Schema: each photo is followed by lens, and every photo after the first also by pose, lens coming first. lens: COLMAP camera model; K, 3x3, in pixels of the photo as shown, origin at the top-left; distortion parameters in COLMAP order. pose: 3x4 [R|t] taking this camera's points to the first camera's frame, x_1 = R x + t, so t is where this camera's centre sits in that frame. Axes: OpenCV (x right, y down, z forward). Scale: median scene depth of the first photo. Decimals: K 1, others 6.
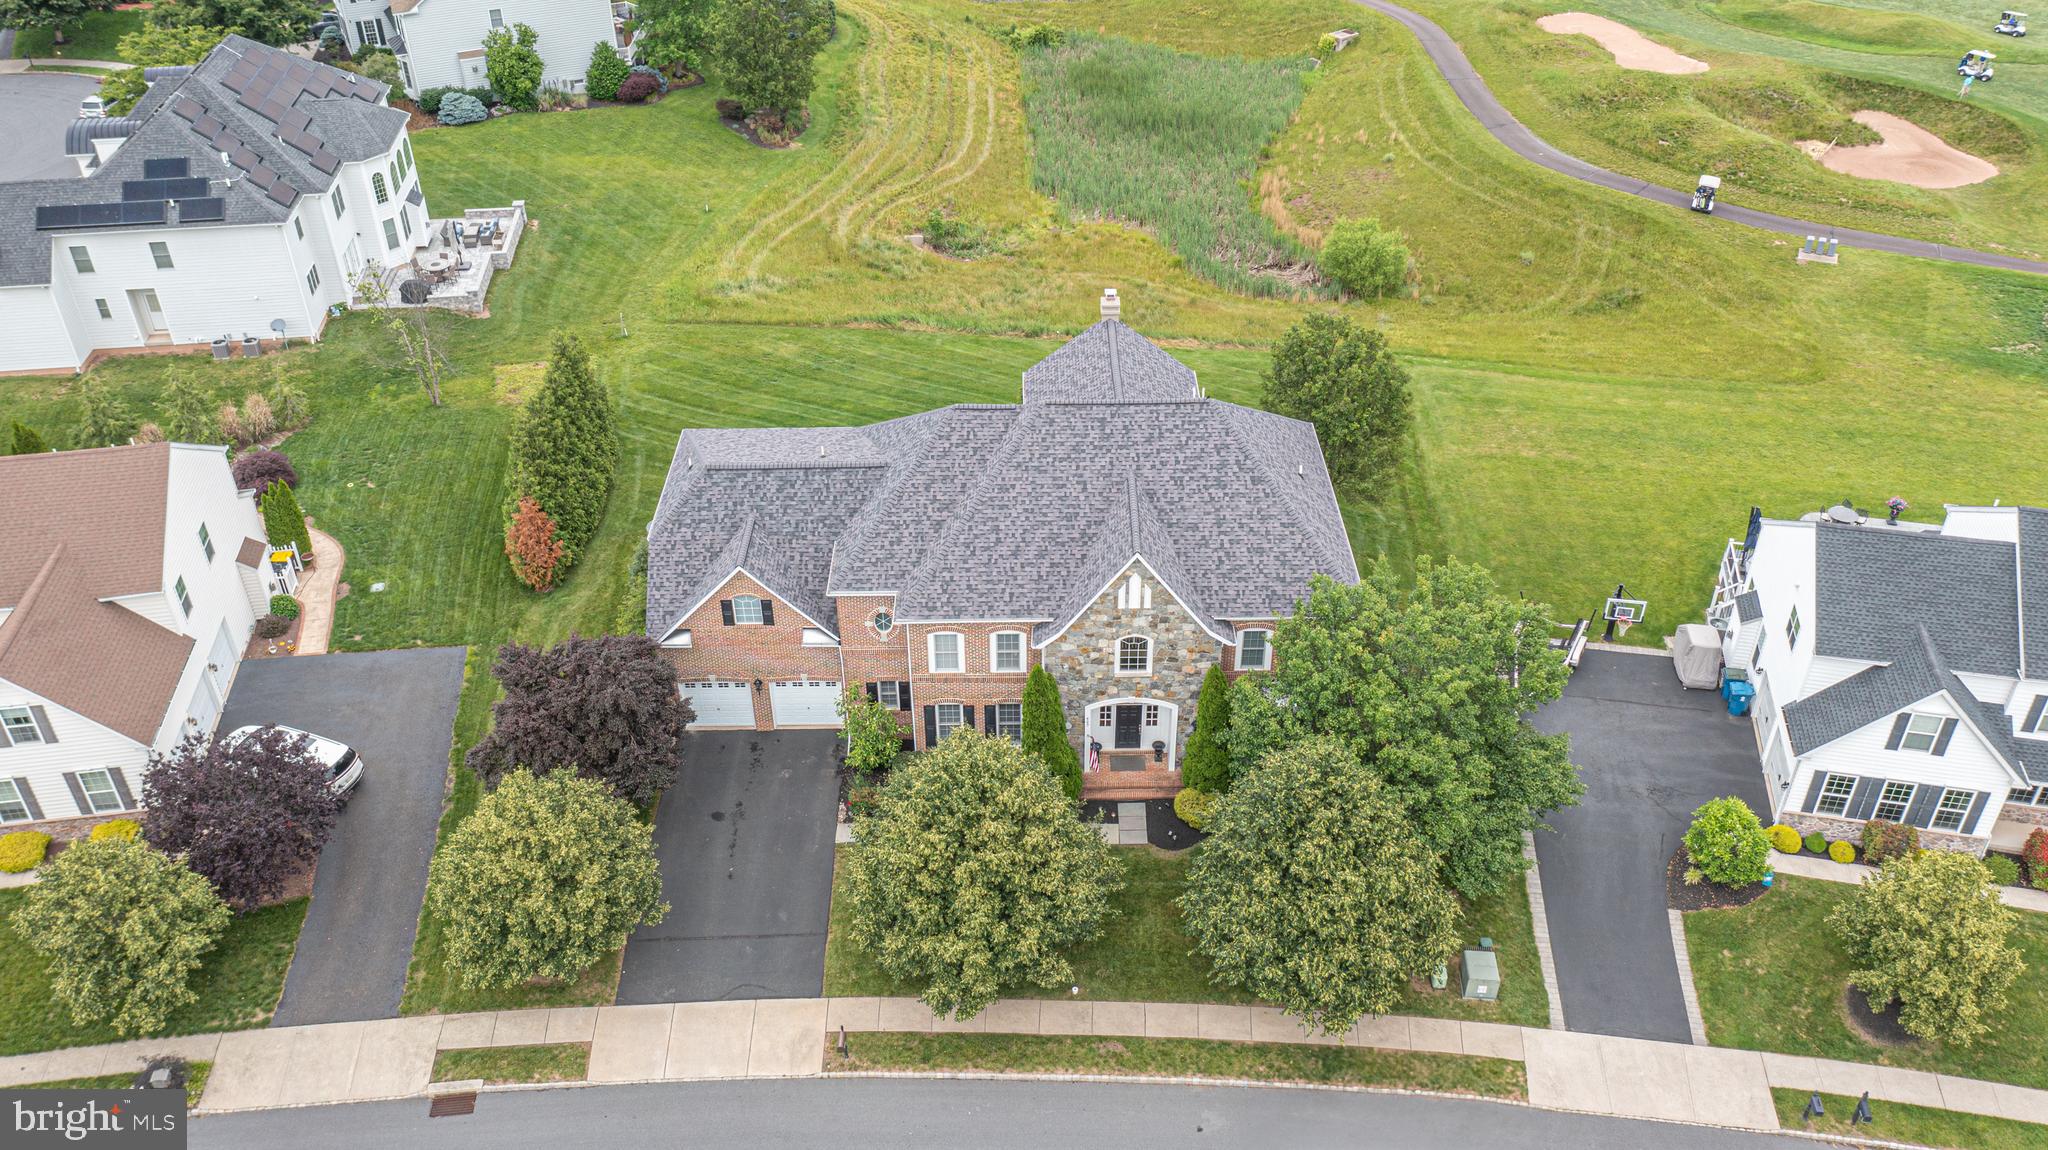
lens RADIAL K [[1632.2, 0, 1022.7], [0, 1632.2, 547.1], [0, 0, 1]] dist [-0.010370, 0.007860]
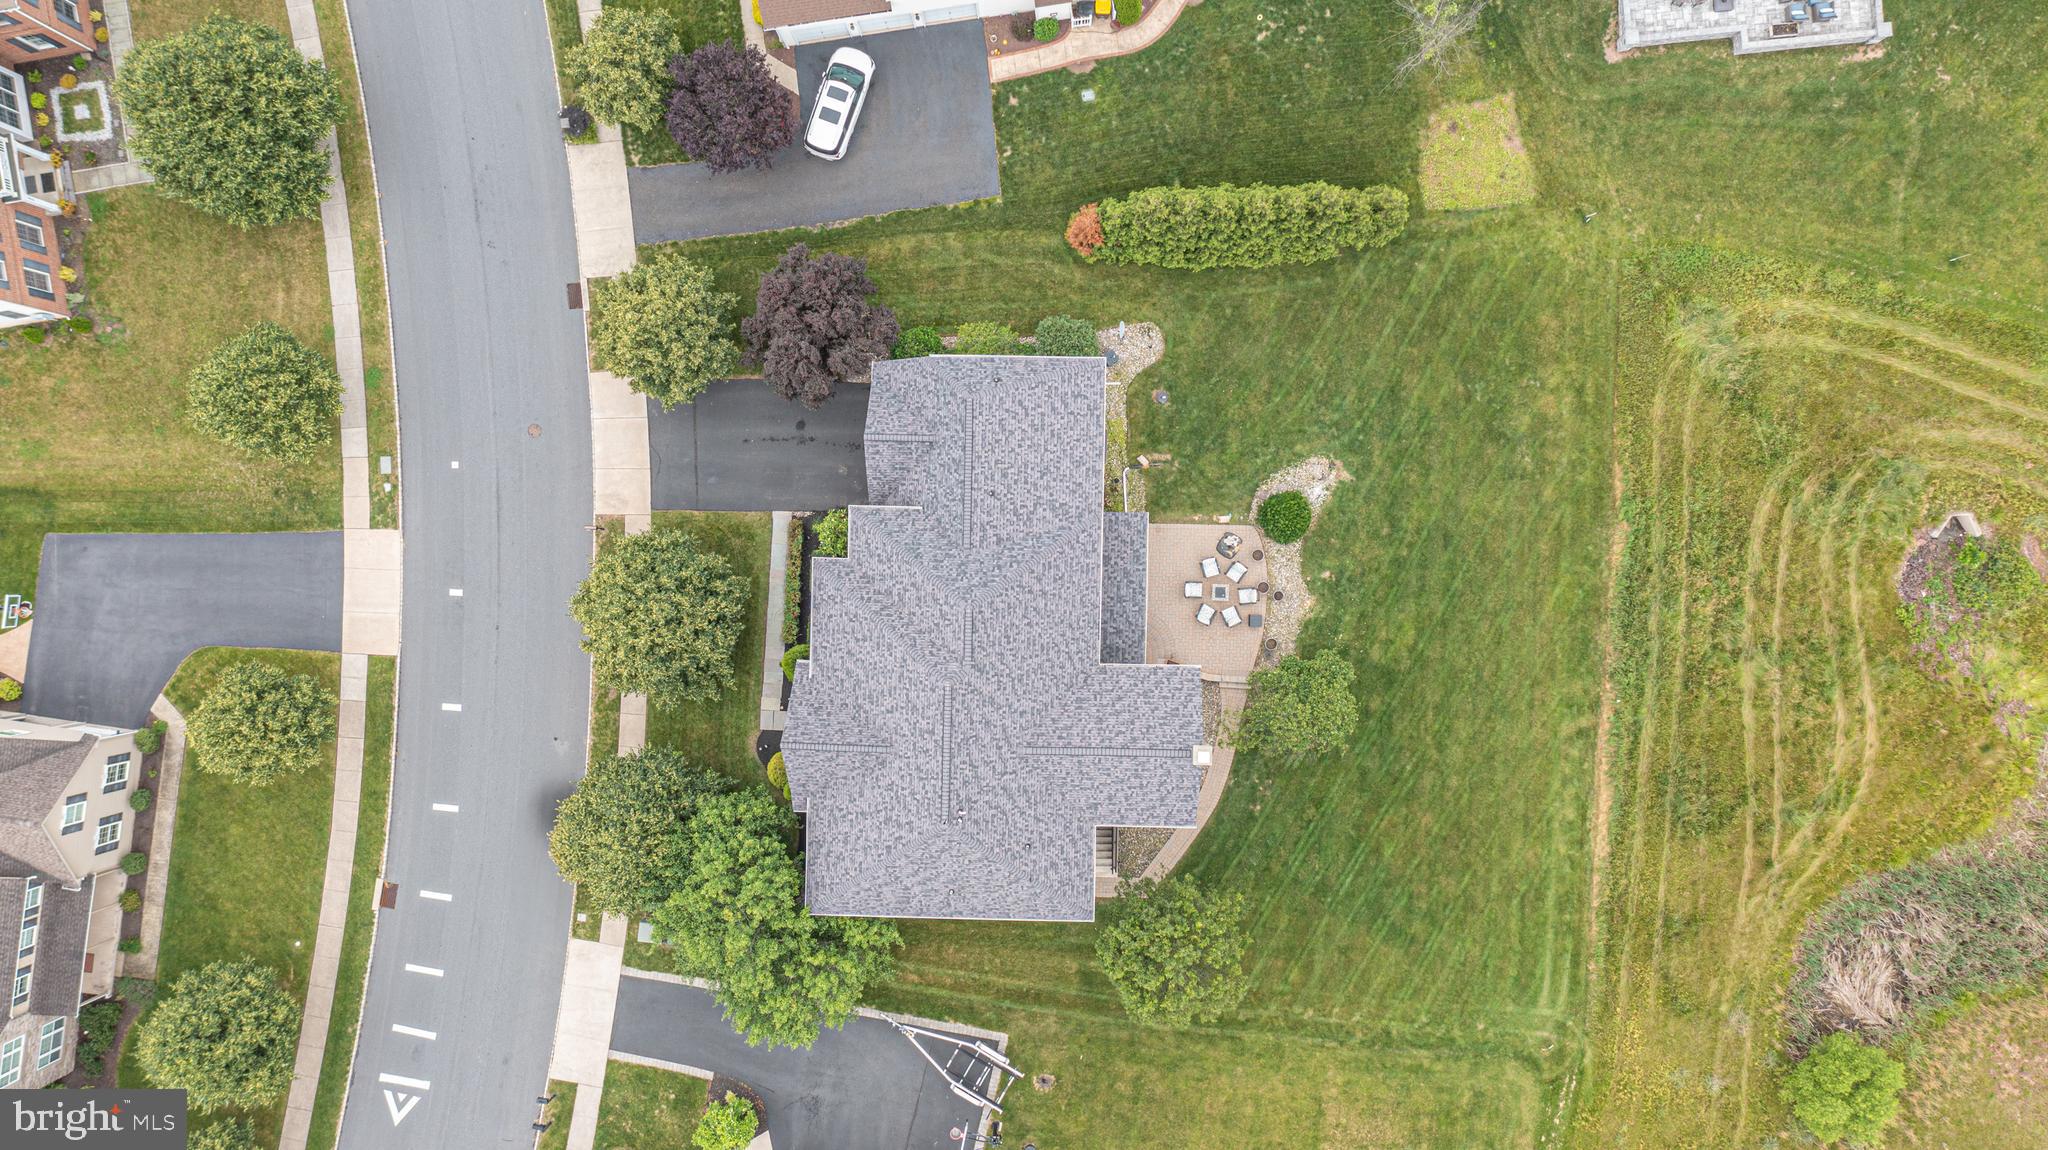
lens RADIAL K [[1632.2, 0, 1022.7], [0, 1632.2, 547.1], [0, 0, 1]] dist [-0.010370, 0.007860]
pose [[-0.025990, 0.999495, 0.018265, -0.111734], [-0.554771, -0.029621, 0.831476, -1.094156], [0.831597, 0.011477, 0.555260, 0.379051]]
